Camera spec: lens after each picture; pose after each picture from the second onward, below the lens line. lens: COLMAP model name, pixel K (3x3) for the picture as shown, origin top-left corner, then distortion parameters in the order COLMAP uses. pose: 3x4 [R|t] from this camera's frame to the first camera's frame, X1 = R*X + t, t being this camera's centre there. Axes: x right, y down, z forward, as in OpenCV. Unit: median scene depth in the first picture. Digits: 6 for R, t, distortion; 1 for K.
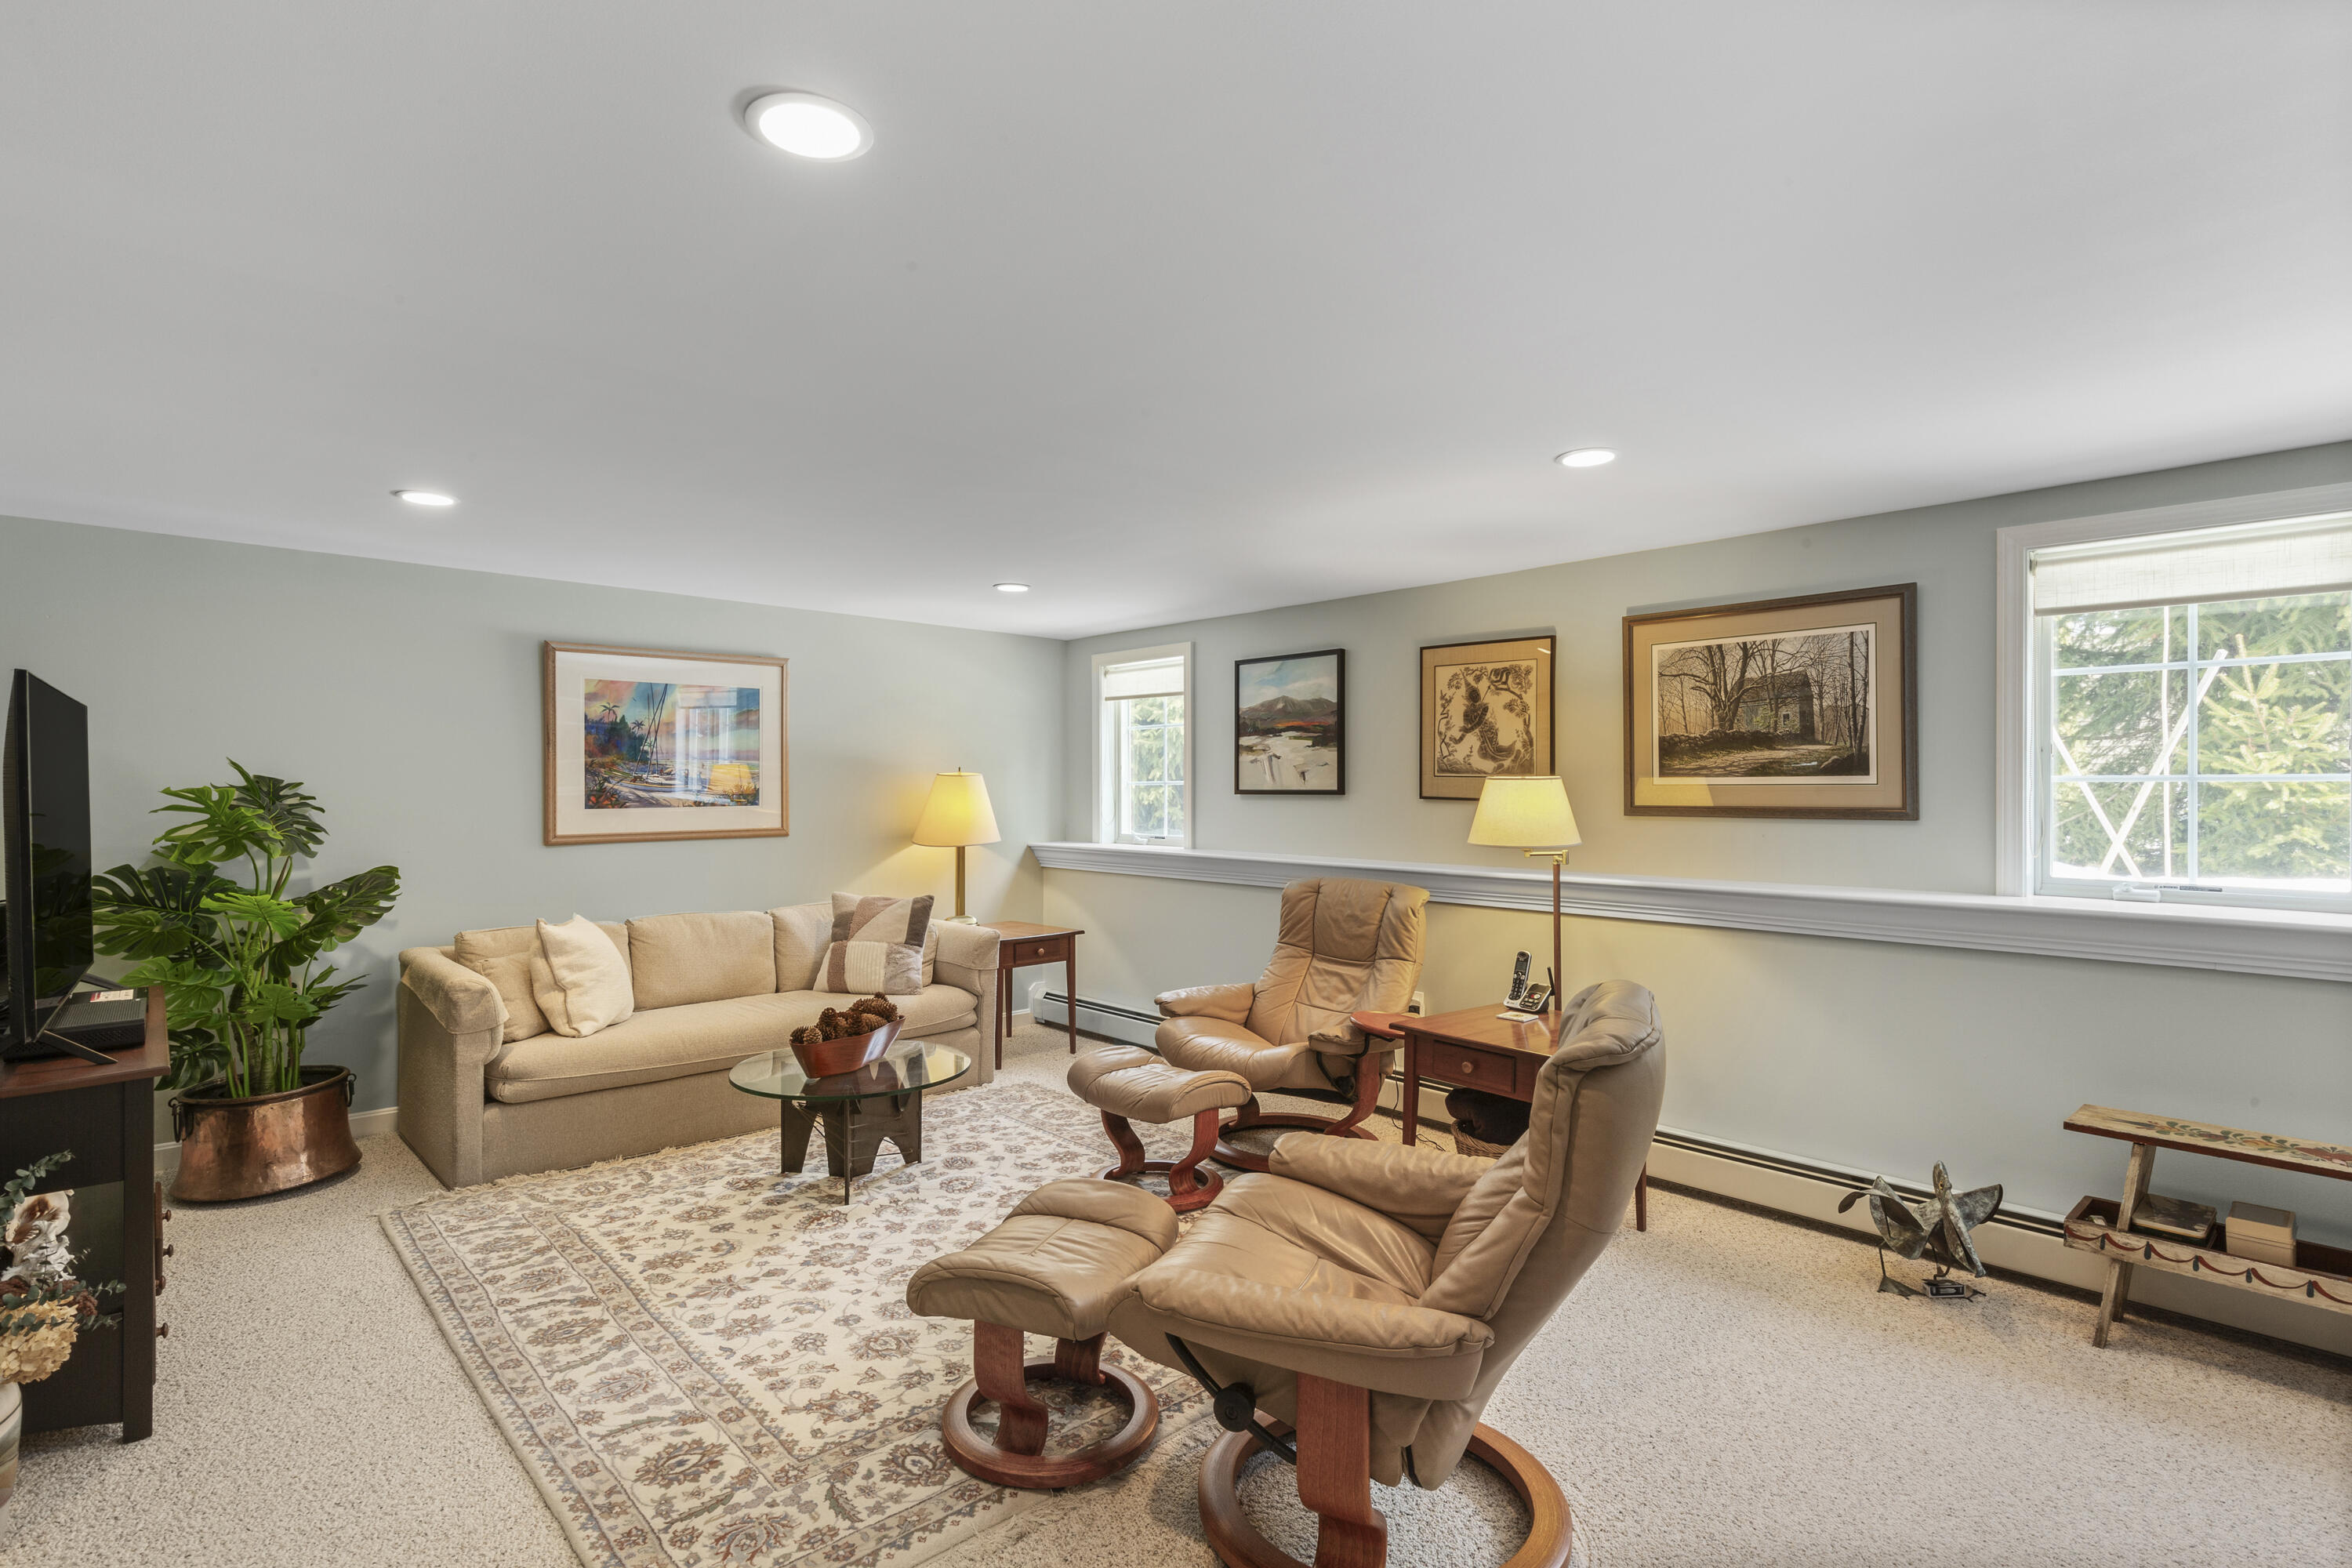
lens RADIAL K [[1141.2, 0, 1152.8], [0, 1141.2, 781.3], [0, 0, 1]] dist [0.000551, 0.002234]
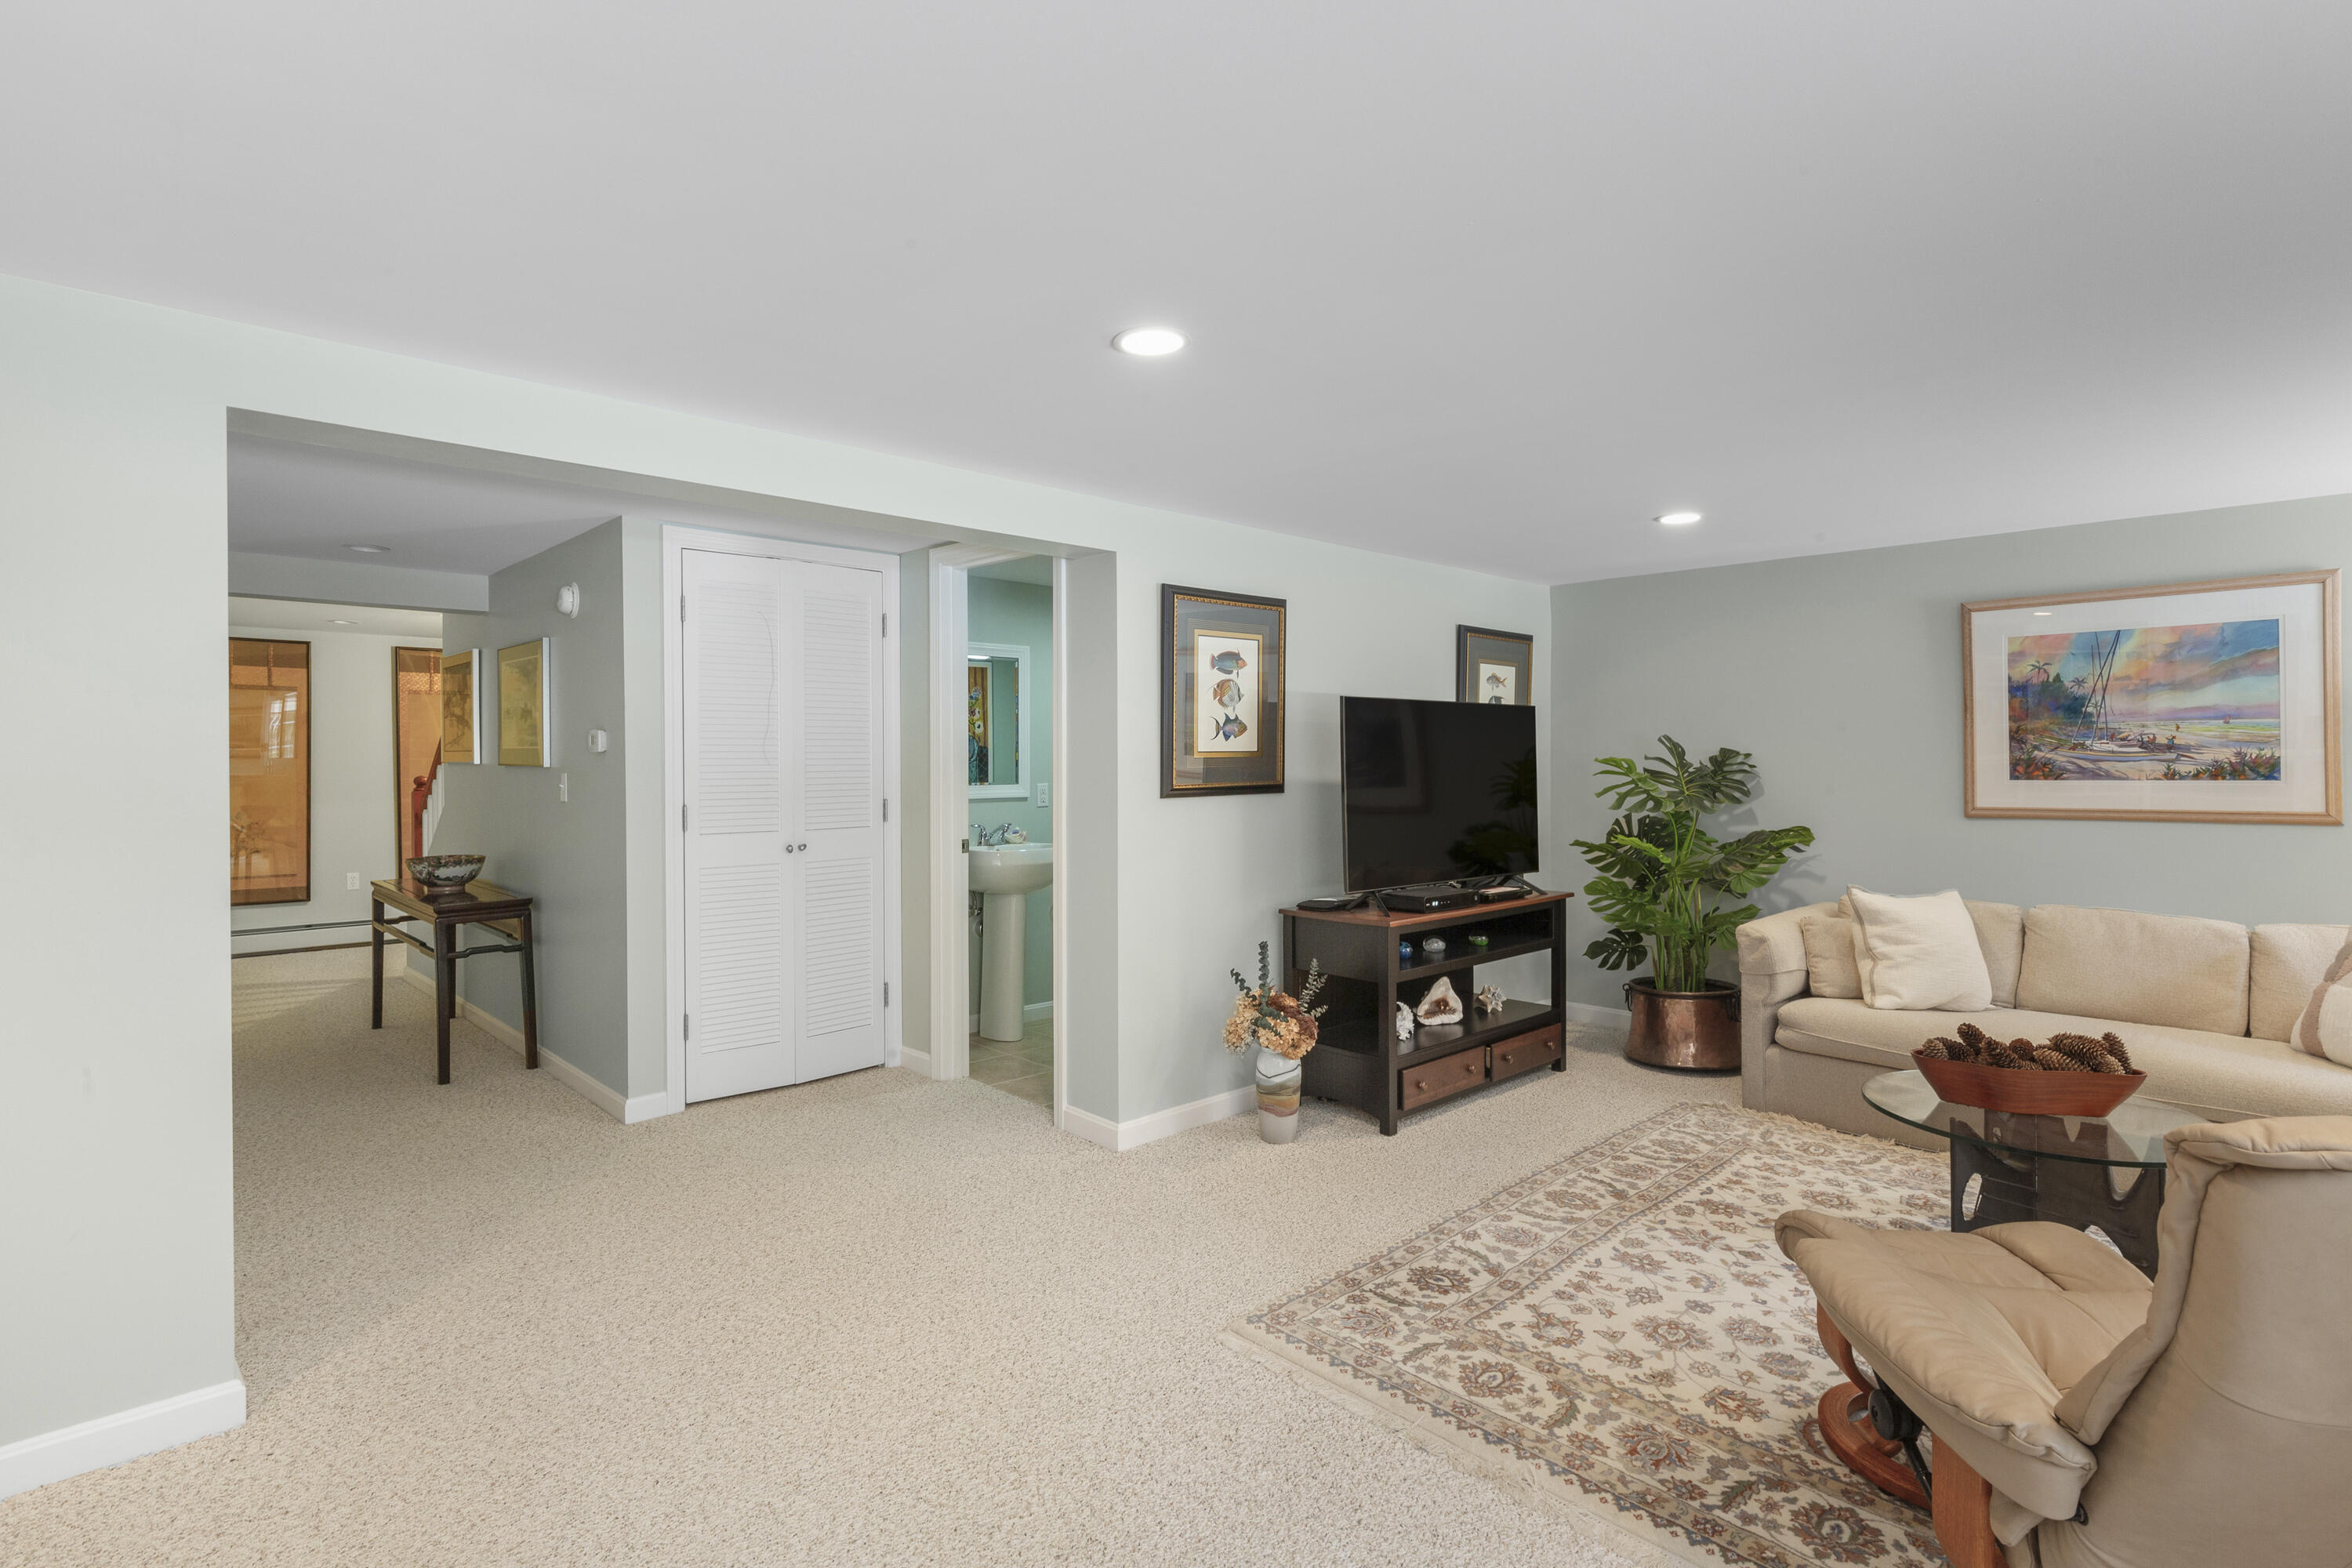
lens RADIAL K [[1141.2, 0, 1181.4], [0, 1141.2, 787.5], [0, 0, 1]] dist [0.000551, 0.002234]
pose [[0.024717, 0.019994, -0.999495, 0.463765], [0.004989, 0.999785, 0.020124, 0.009801], [0.999682, -0.005484, 0.024612, 0.373856]]
